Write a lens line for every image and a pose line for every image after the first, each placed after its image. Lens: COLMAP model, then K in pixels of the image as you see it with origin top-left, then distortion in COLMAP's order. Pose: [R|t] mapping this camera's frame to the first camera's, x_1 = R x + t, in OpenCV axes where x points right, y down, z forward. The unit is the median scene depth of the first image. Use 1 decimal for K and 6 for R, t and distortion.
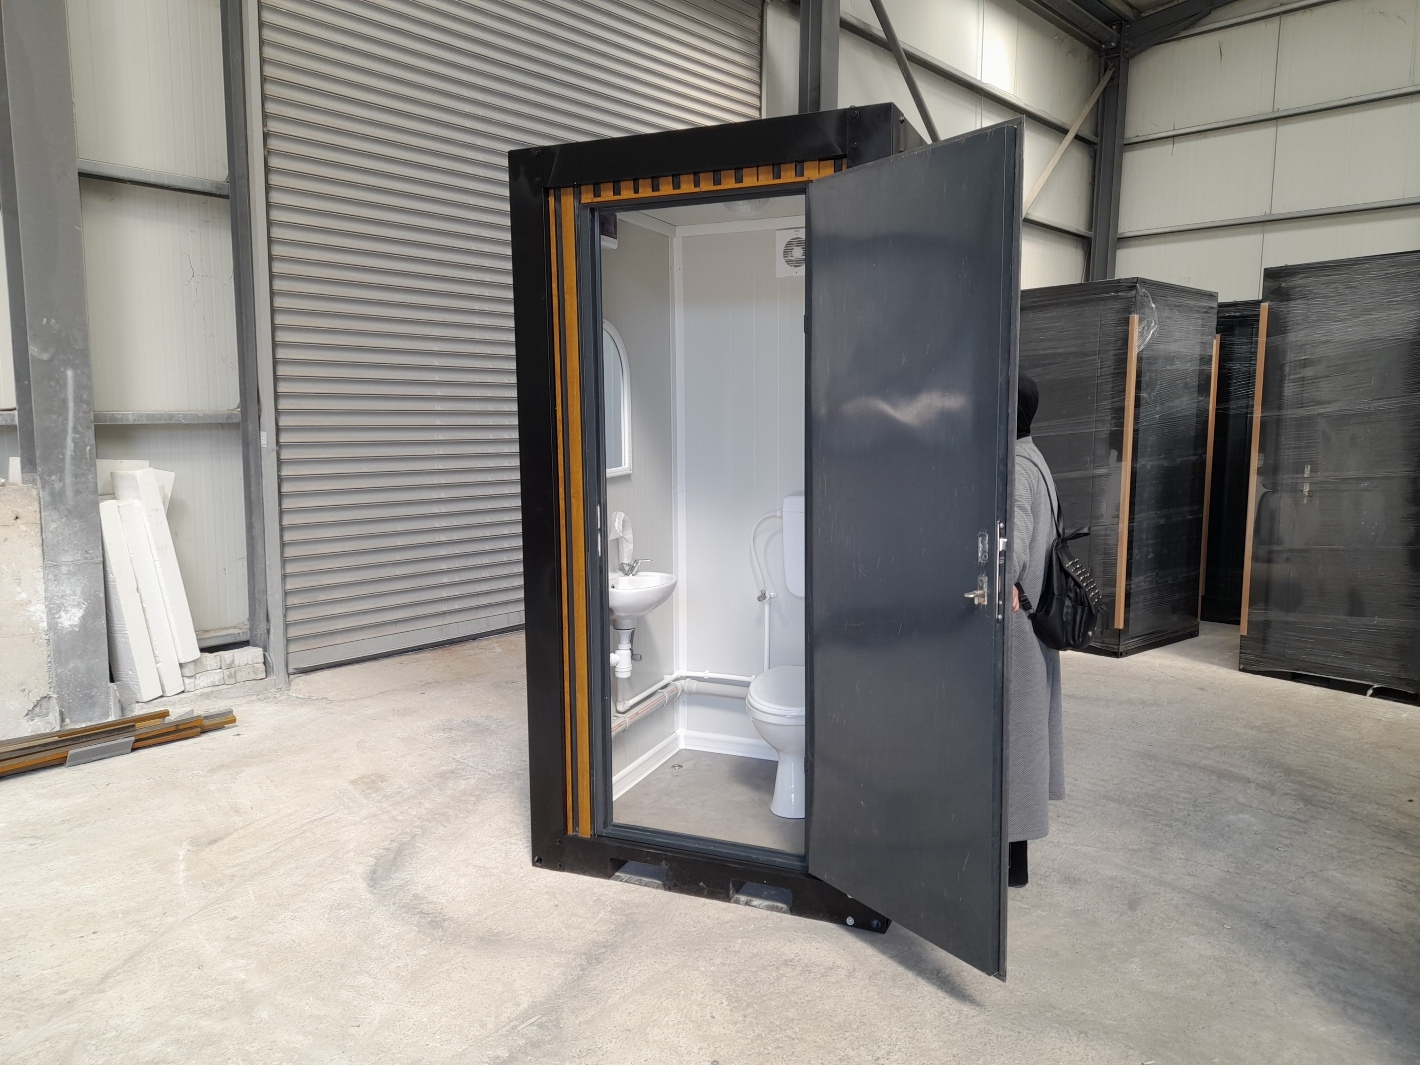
lens RADIAL K [[1034.8, 0, 708.1], [0, 1034.8, 538.4], [0, 0, 1]] dist [0.054421, -0.048982]
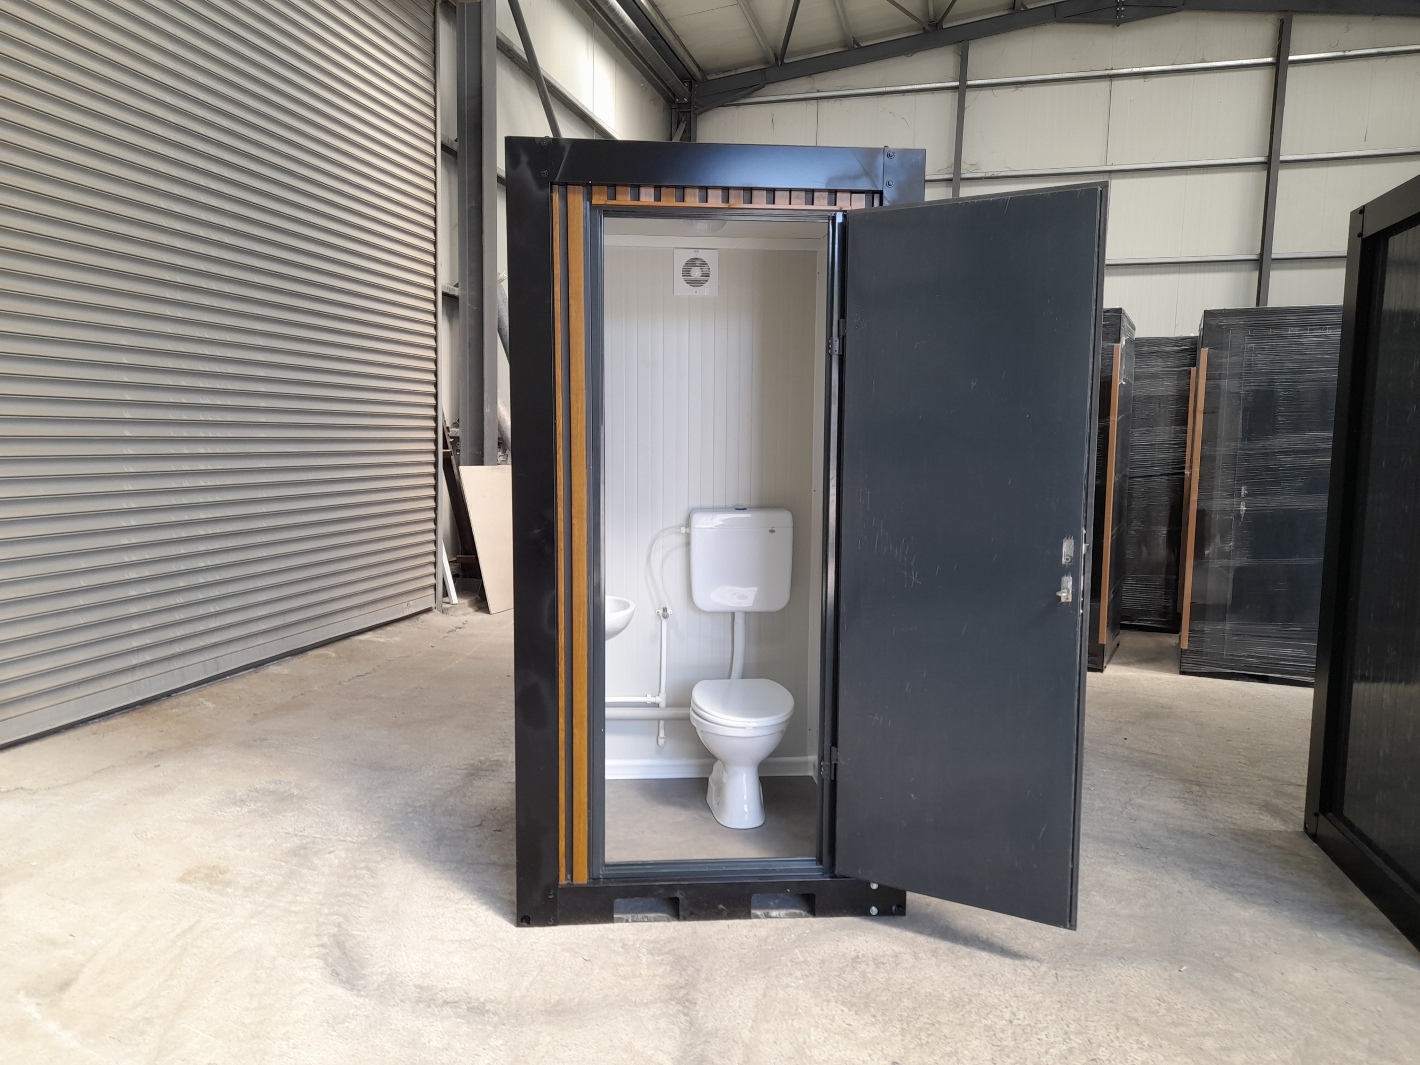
lens RADIAL K [[1032.0, 0, 708.6], [0, 1032.0, 542.1], [0, 0, 1]] dist [0.056958, -0.048100]
pose [[0.885473, -0.033824, 0.463457, -0.312770], [0.040220, 0.999183, -0.003921, -0.006335], [-0.462946, 0.022112, 0.886110, 0.085174]]
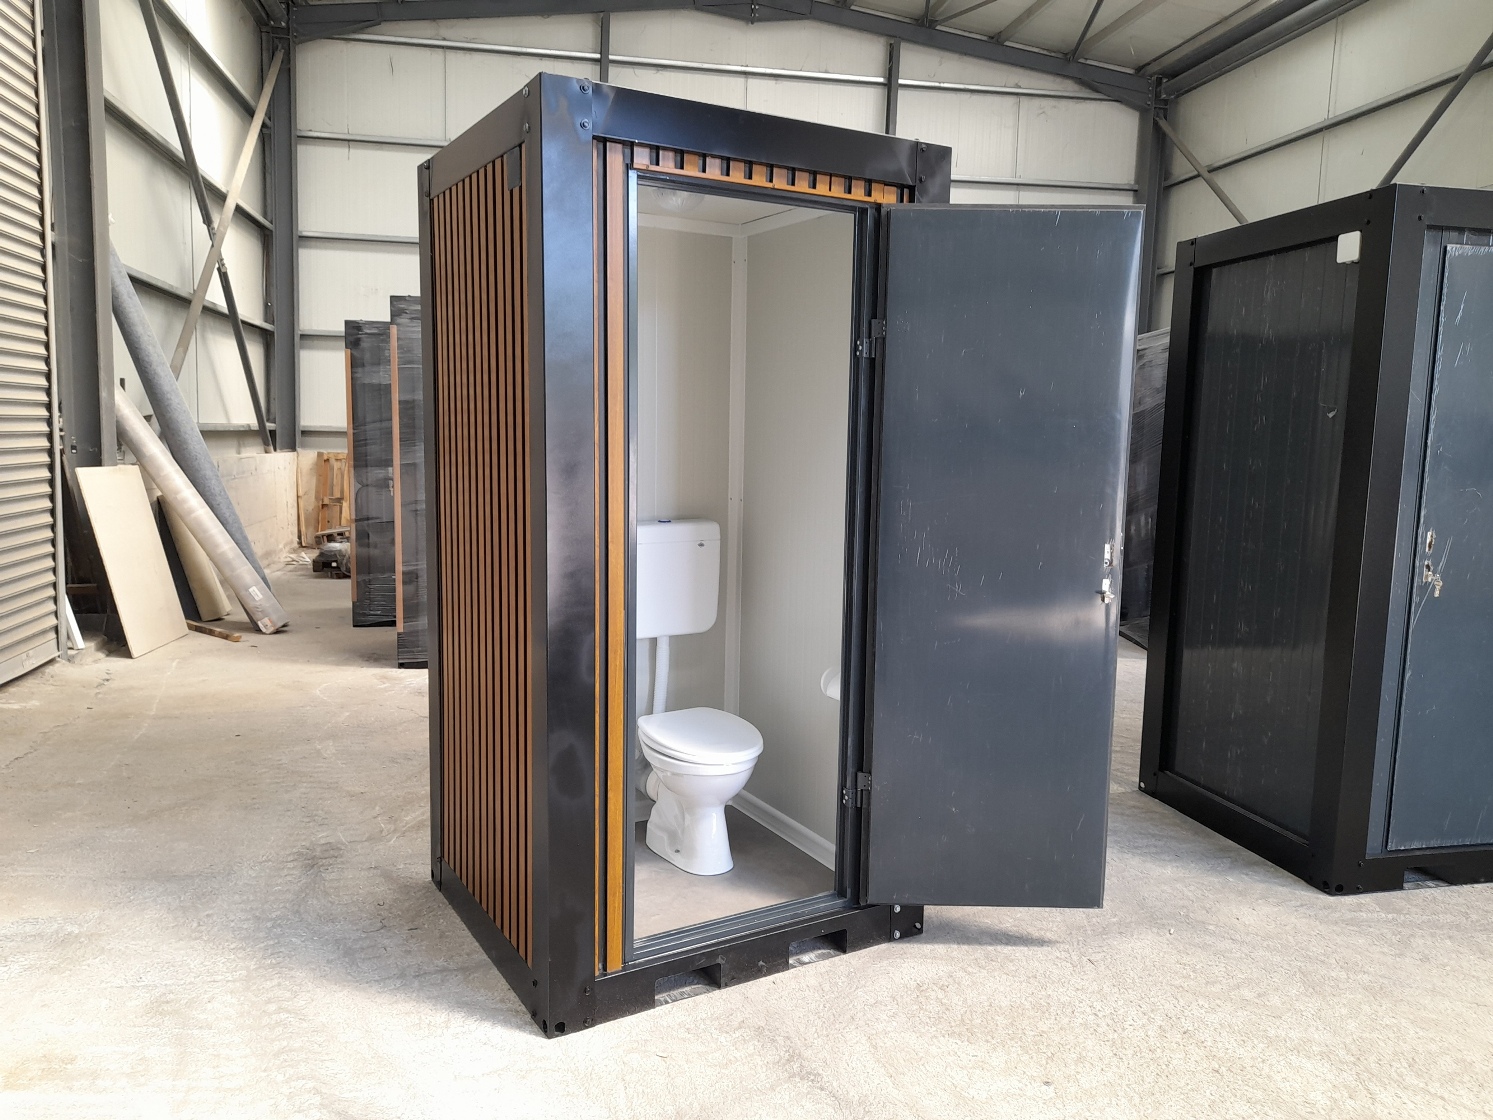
lens RADIAL K [[1088.0, 0, 744.5], [0, 1088.0, 566.2], [0, 0, 1]] dist [0.054421, -0.048982]
pose [[0.597040, -0.085241, 0.797670, -0.500295], [0.076192, 0.995869, 0.049393, -0.037675], [-0.798585, 0.031287, 0.601068, 0.294474]]
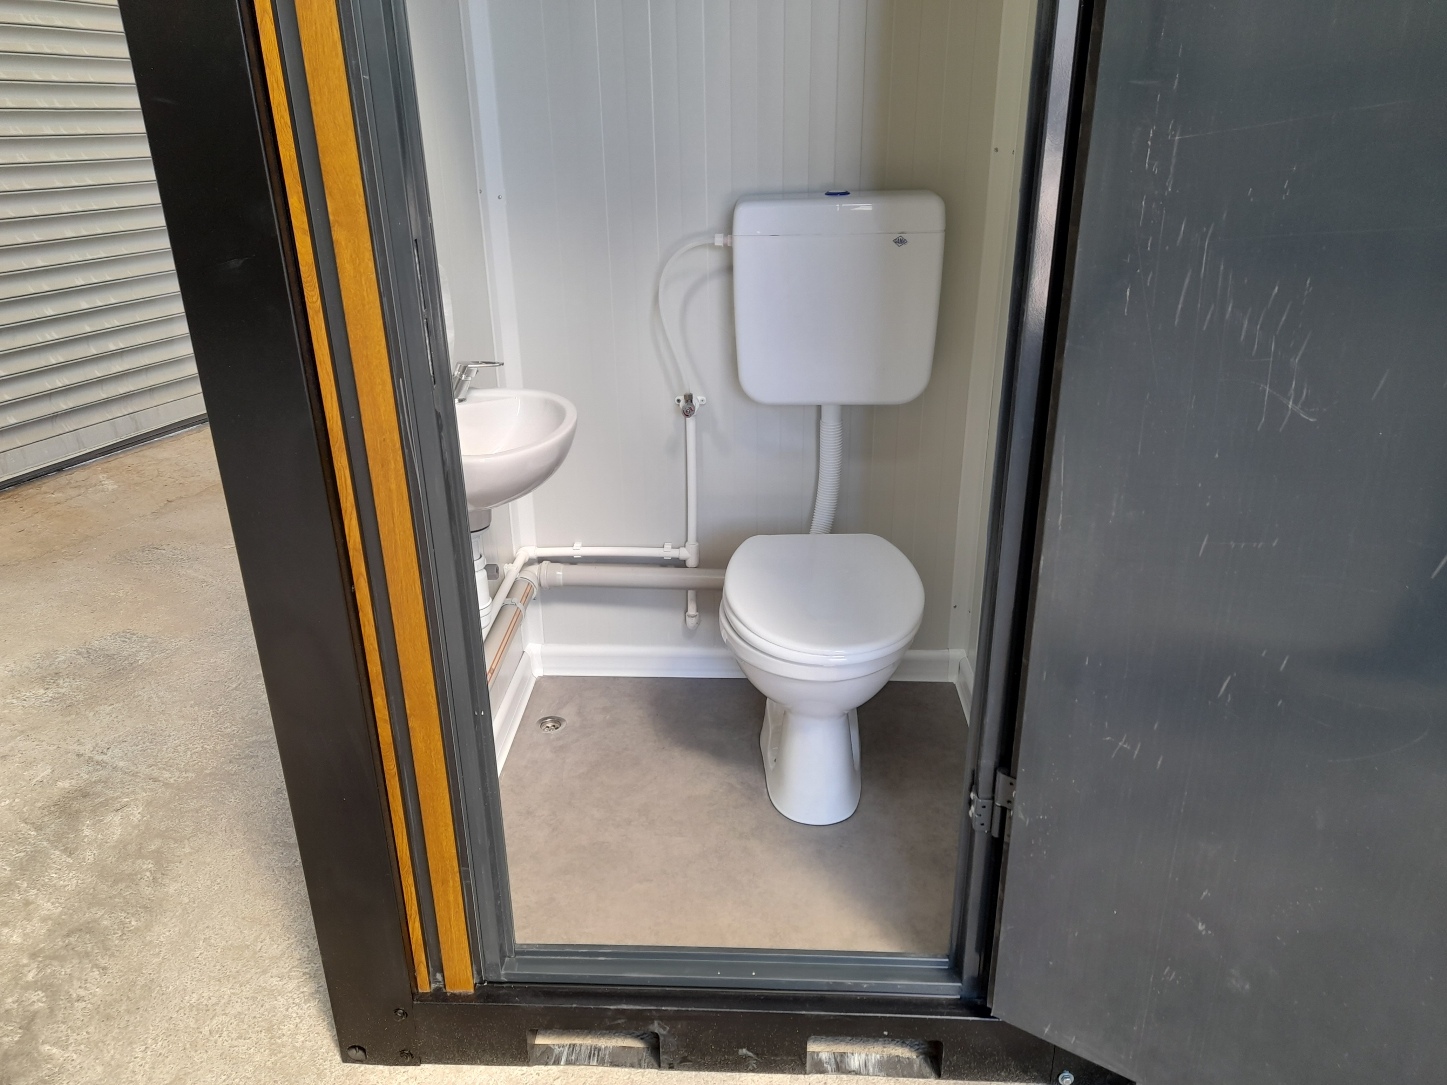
lens RADIAL K [[1054.5, 0, 721.6], [0, 1054.5, 548.5], [0, 0, 1]] dist [0.054421, -0.048982]
pose [[0.938441, -0.137078, 0.317078, -0.095290], [0.045396, 0.958873, 0.280182, -0.020282], [-0.342444, -0.248540, 0.906068, 0.416626]]
